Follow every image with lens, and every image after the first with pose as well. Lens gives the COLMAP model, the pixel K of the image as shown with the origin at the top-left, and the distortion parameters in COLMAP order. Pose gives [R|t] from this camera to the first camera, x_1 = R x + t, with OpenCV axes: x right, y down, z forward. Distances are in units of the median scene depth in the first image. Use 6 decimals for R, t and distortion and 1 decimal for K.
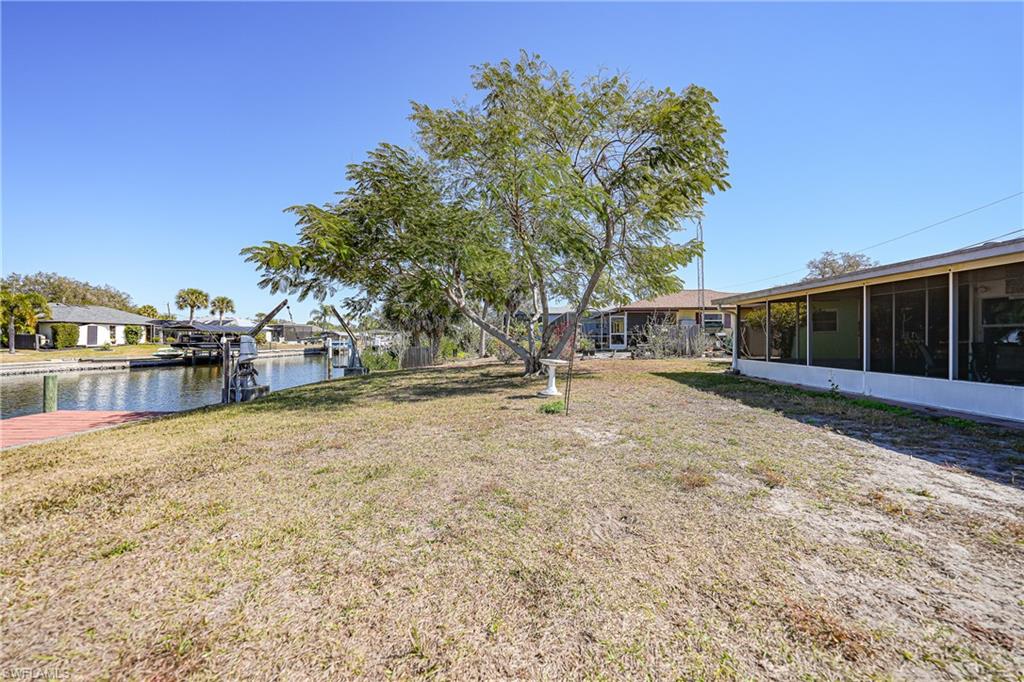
lens RADIAL K [[384.0, 0, 503.2], [0, 384.0, 339.3], [0, 0, 1]] dist [0.010247, 0.001482]
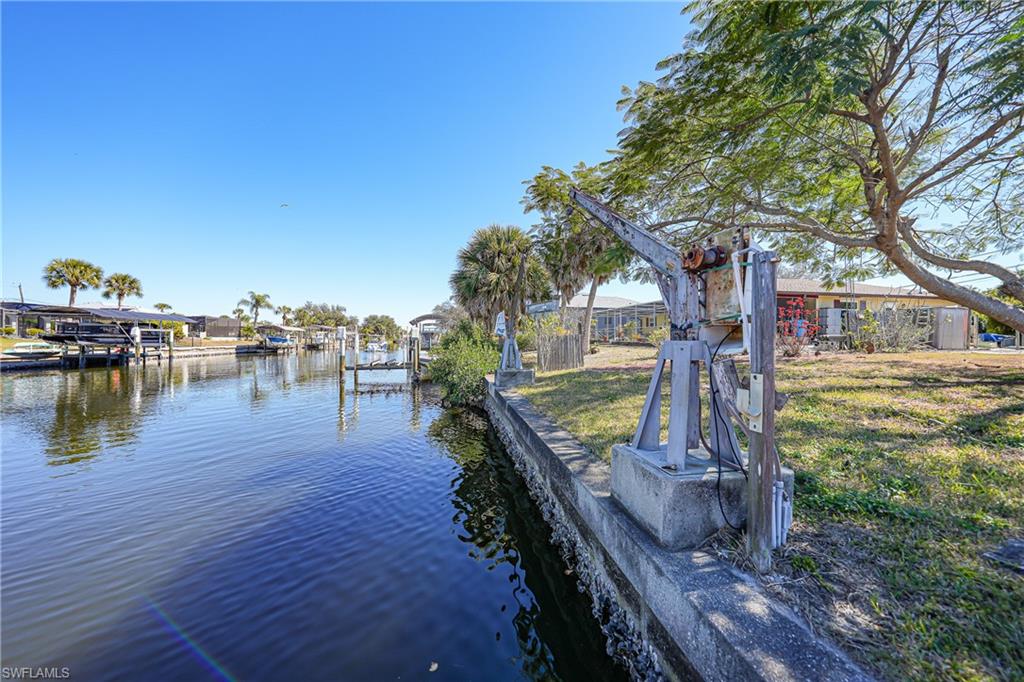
lens RADIAL K [[370.5, 0, 512.1], [0, 370.5, 336.4], [0, 0, 1]] dist [0.003353, 0.000845]
pose [[0.975818, 0.007582, 0.218452, -0.201538], [-0.005794, 0.999944, -0.008826, 0.012417], [-0.218507, 0.007347, 0.975808, 0.190418]]
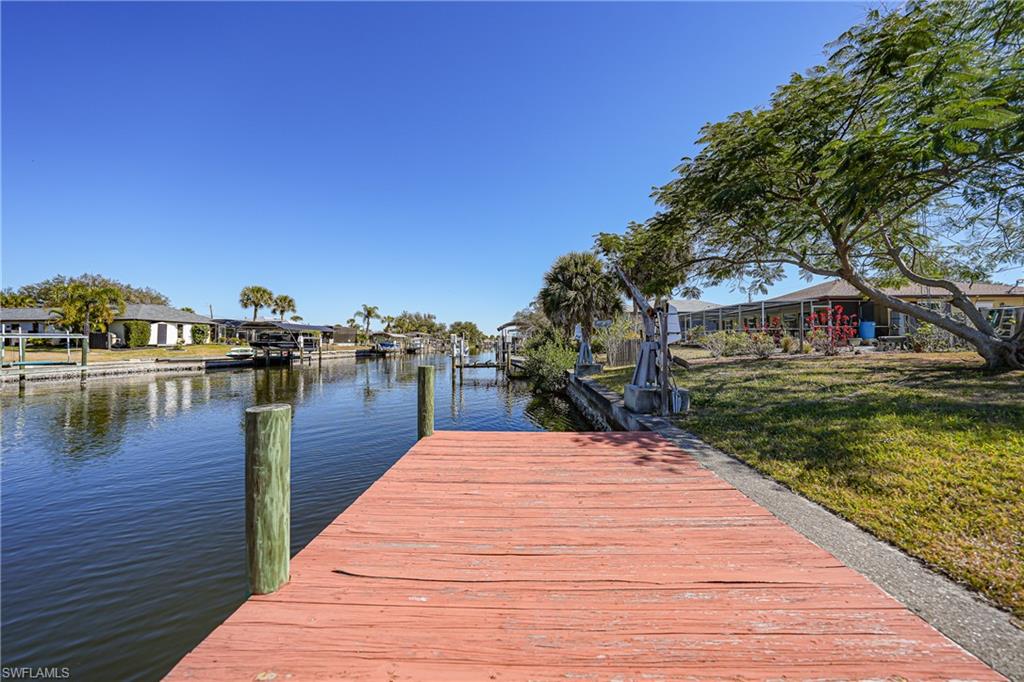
lens RADIAL K [[370.5, 0, 508.3], [0, 370.5, 339.3], [0, 0, 1]] dist [0.003353, 0.000845]
pose [[0.999995, -0.001025, 0.002967, -0.218765], [0.001060, 0.999928, -0.011926, 0.012923], [-0.002954, 0.011929, 0.999924, 0.100516]]
